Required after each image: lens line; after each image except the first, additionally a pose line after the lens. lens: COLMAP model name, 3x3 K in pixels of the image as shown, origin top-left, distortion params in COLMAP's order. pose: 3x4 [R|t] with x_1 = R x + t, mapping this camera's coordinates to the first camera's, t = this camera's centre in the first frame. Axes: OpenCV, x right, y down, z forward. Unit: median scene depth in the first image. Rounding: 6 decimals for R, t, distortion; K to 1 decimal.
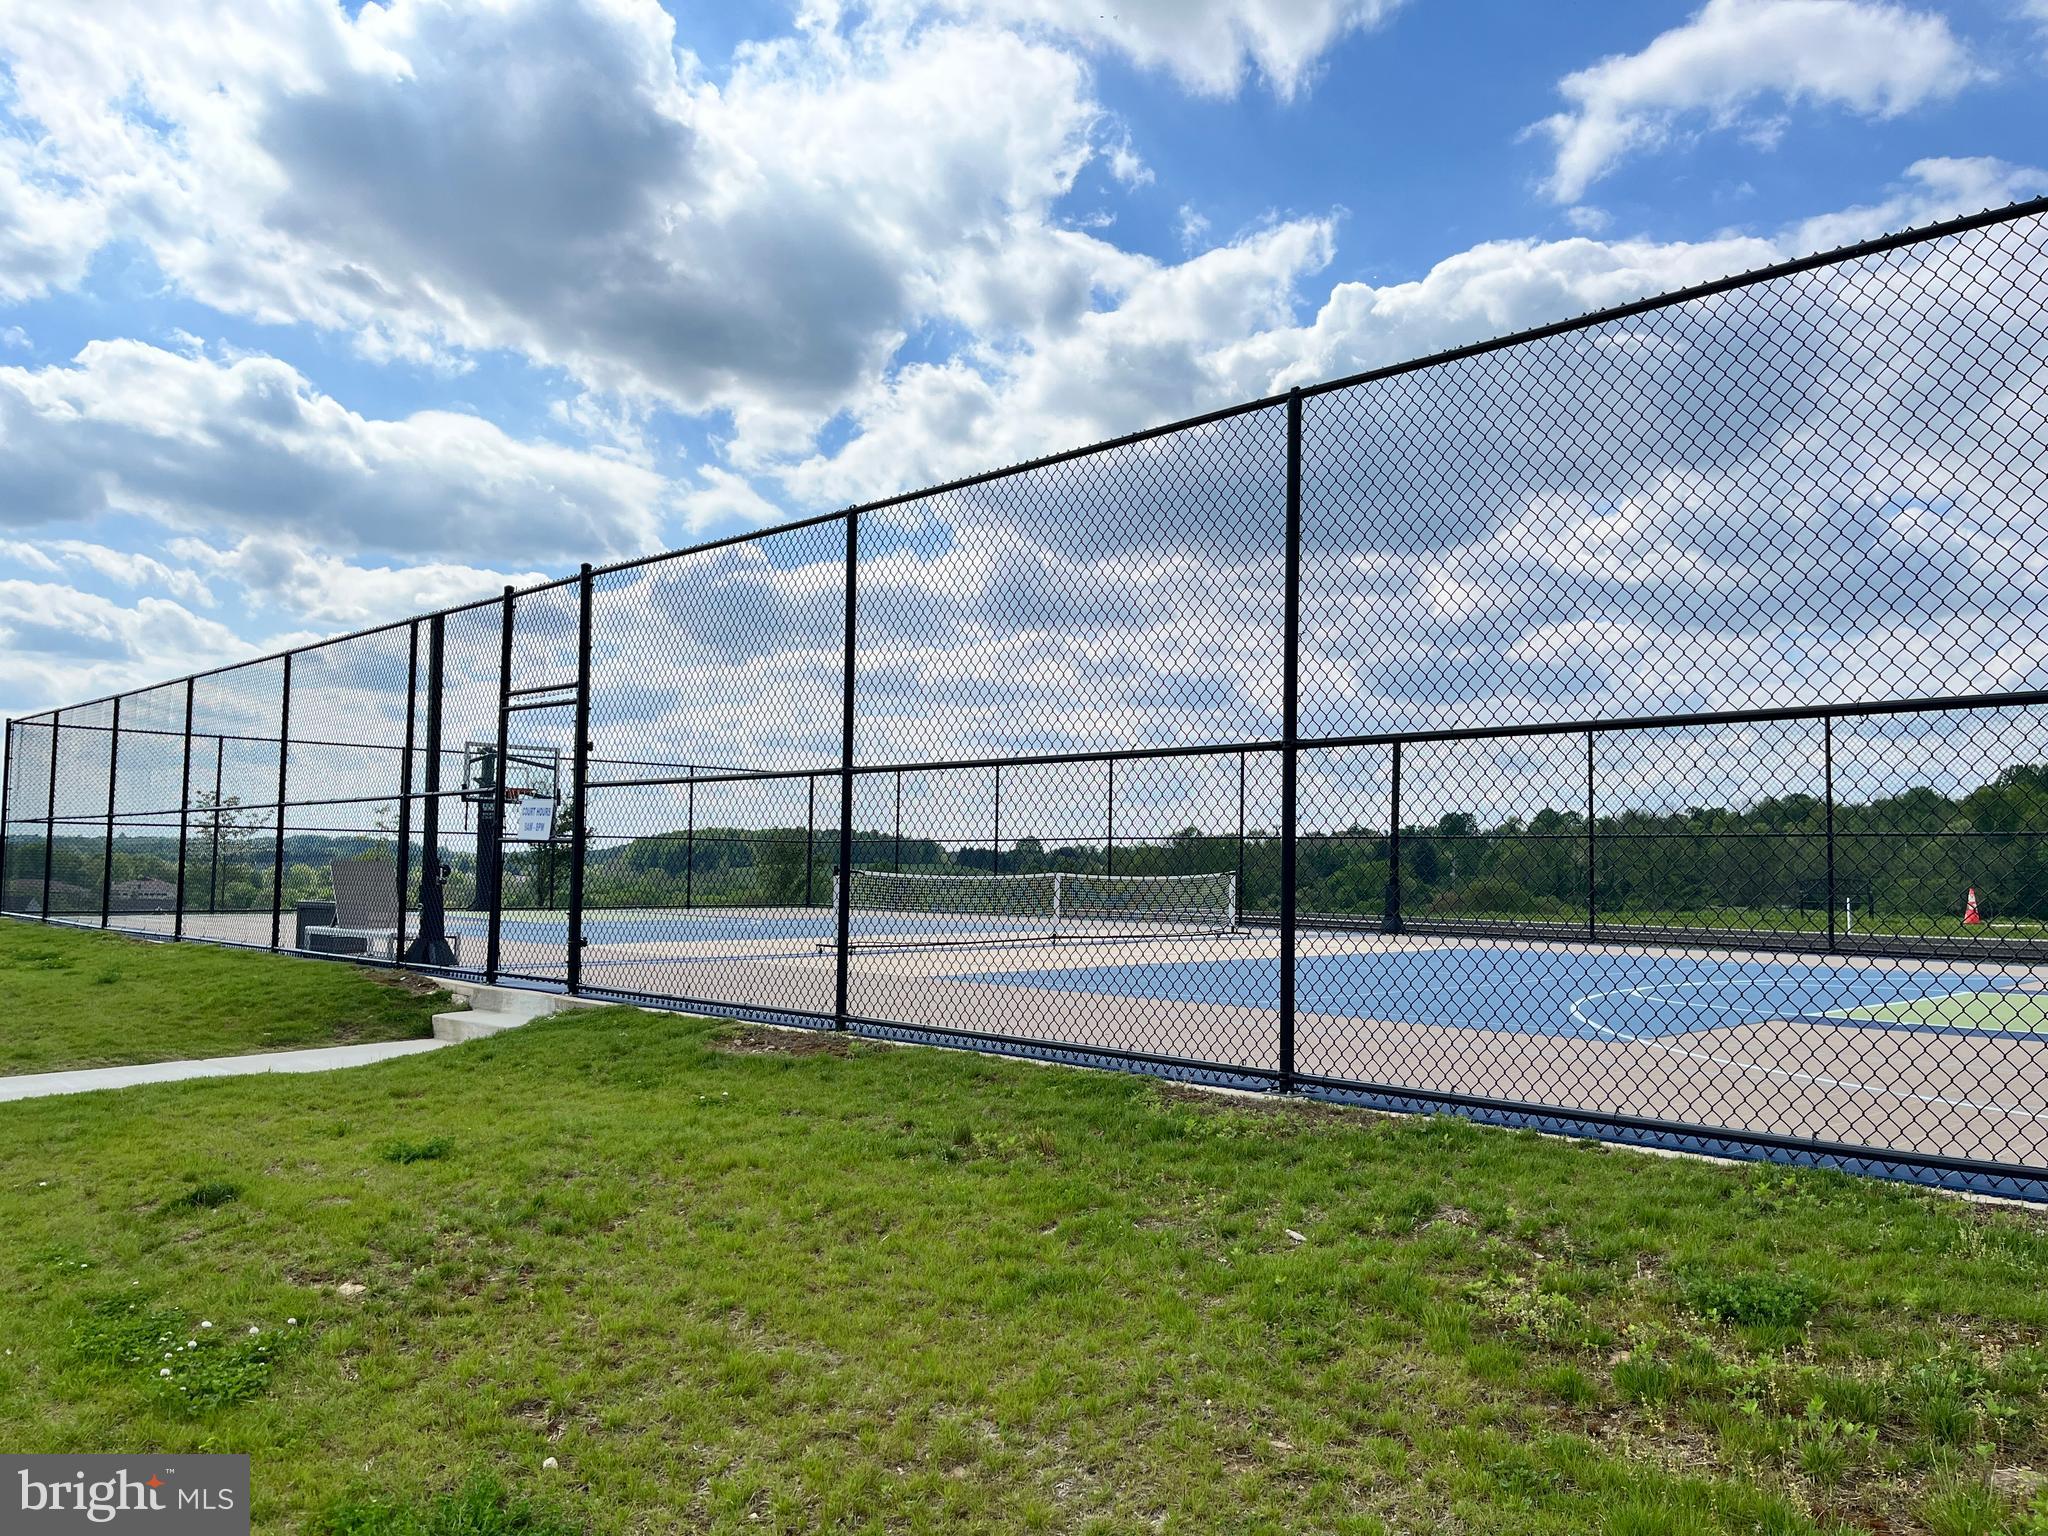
lens RADIAL K [[1557.1, 0, 1009.8], [0, 1557.1, 781.9], [0, 0, 1]] dist [0.082184, -0.095420]
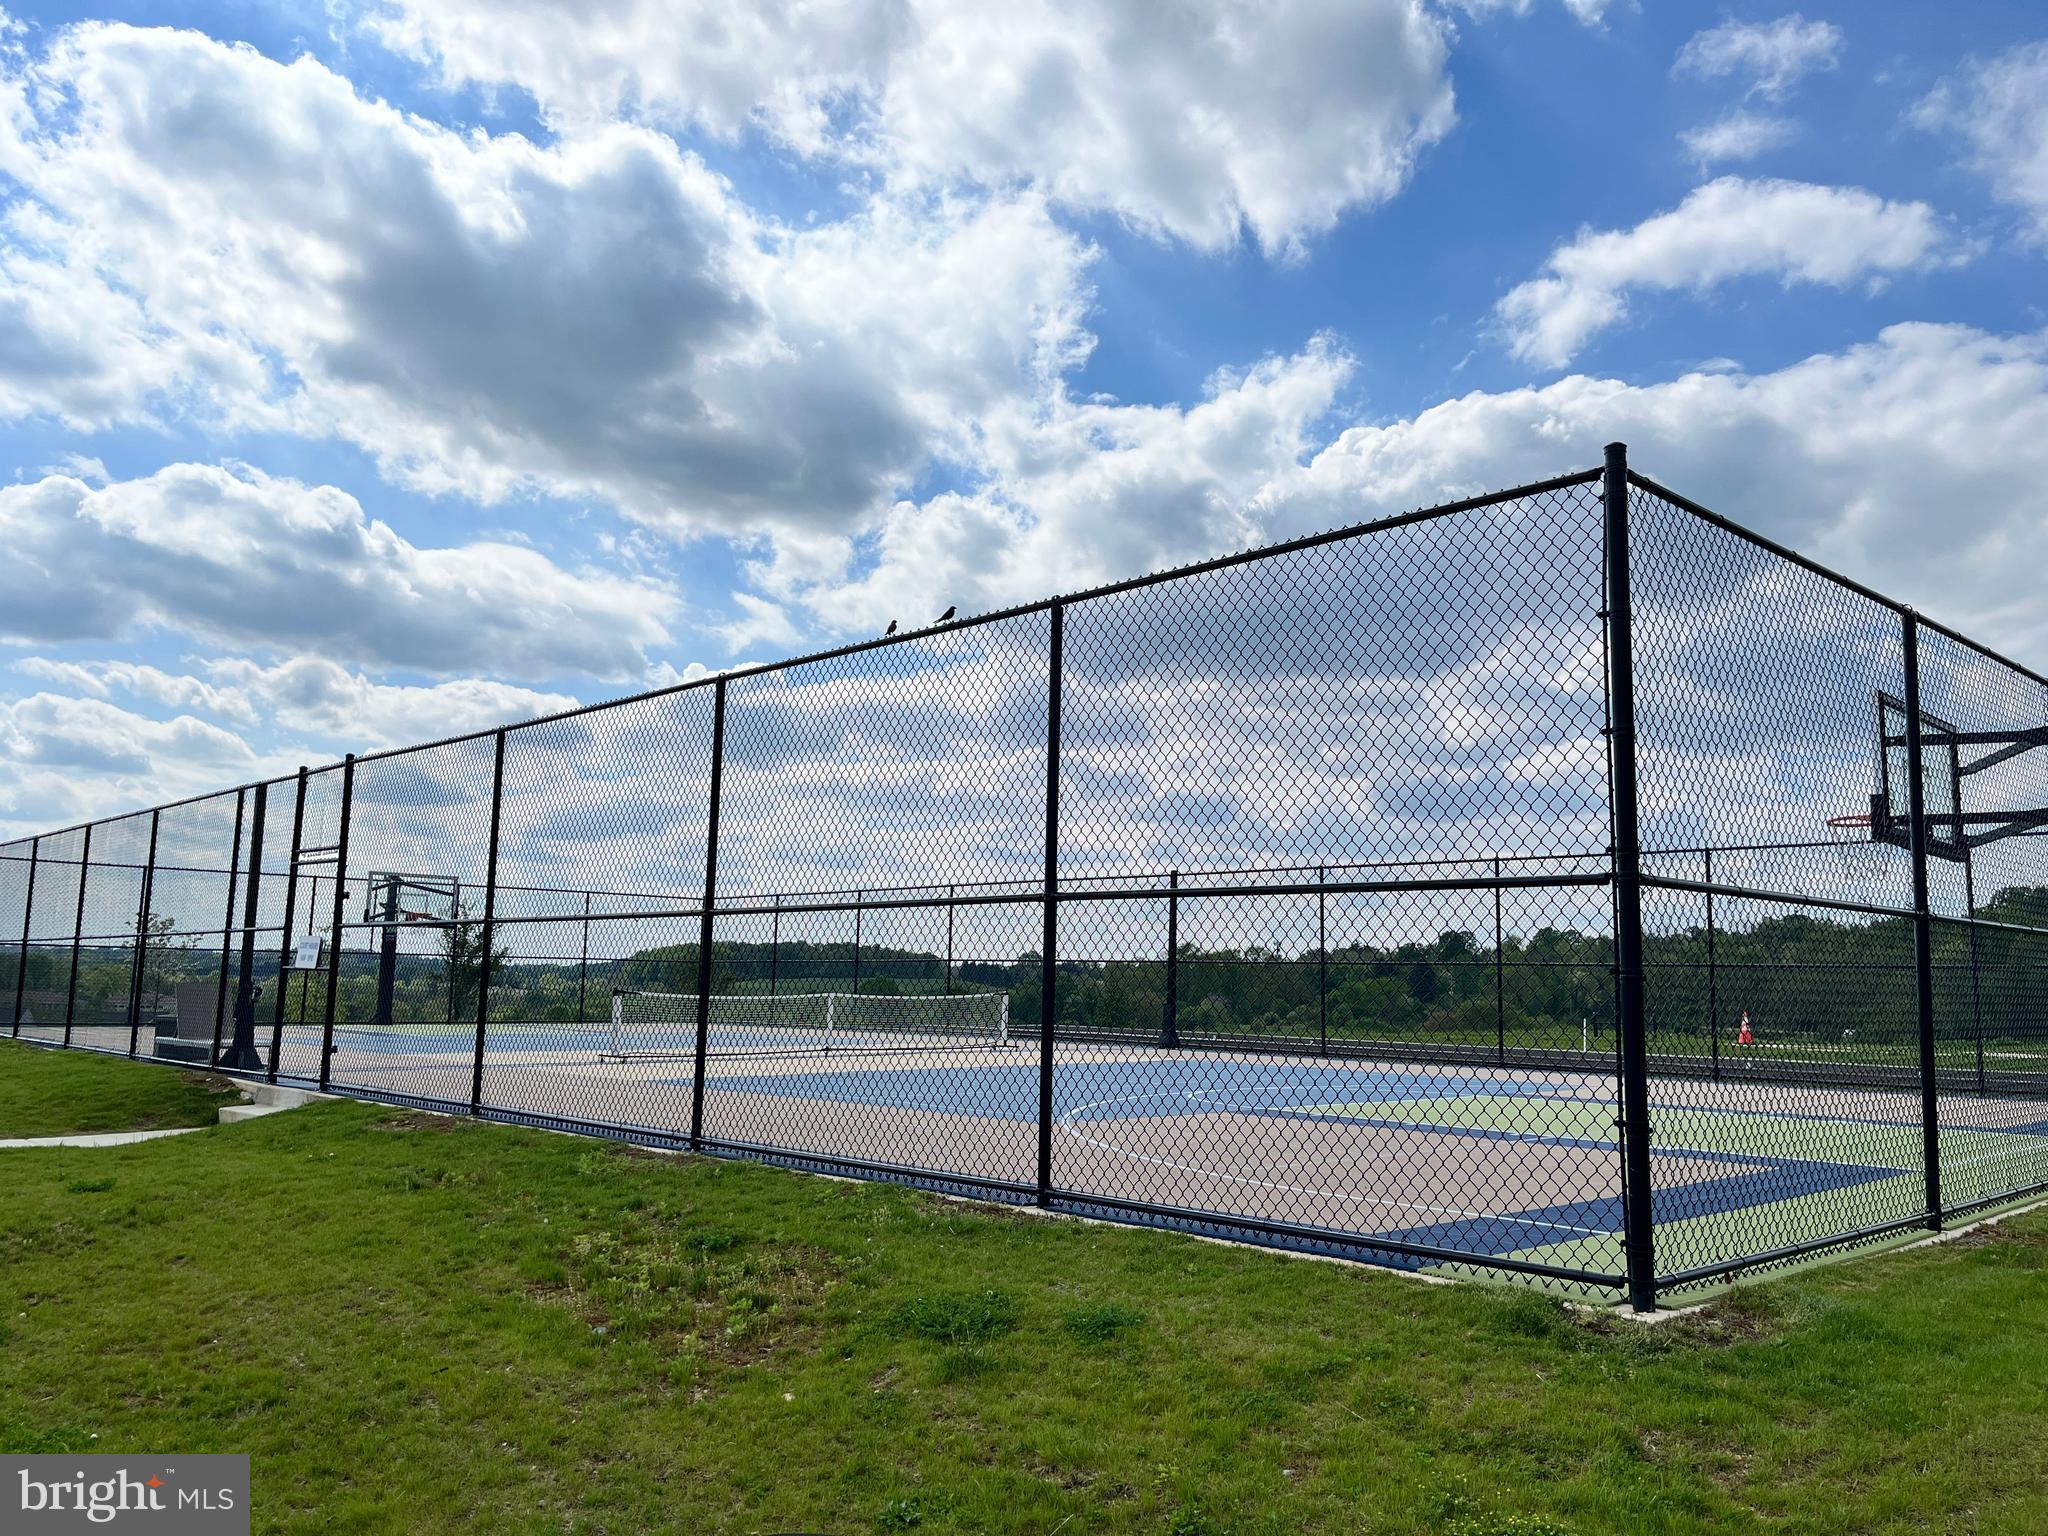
lens RADIAL K [[1557.1, 0, 1059.3], [0, 1557.1, 742.5], [0, 0, 1]] dist [0.082184, -0.095420]
pose [[0.999937, 0.005389, -0.009889, 0.115197], [-0.006317, 0.995334, -0.096283, -0.009265], [0.009324, 0.096340, 0.995305, -0.101736]]
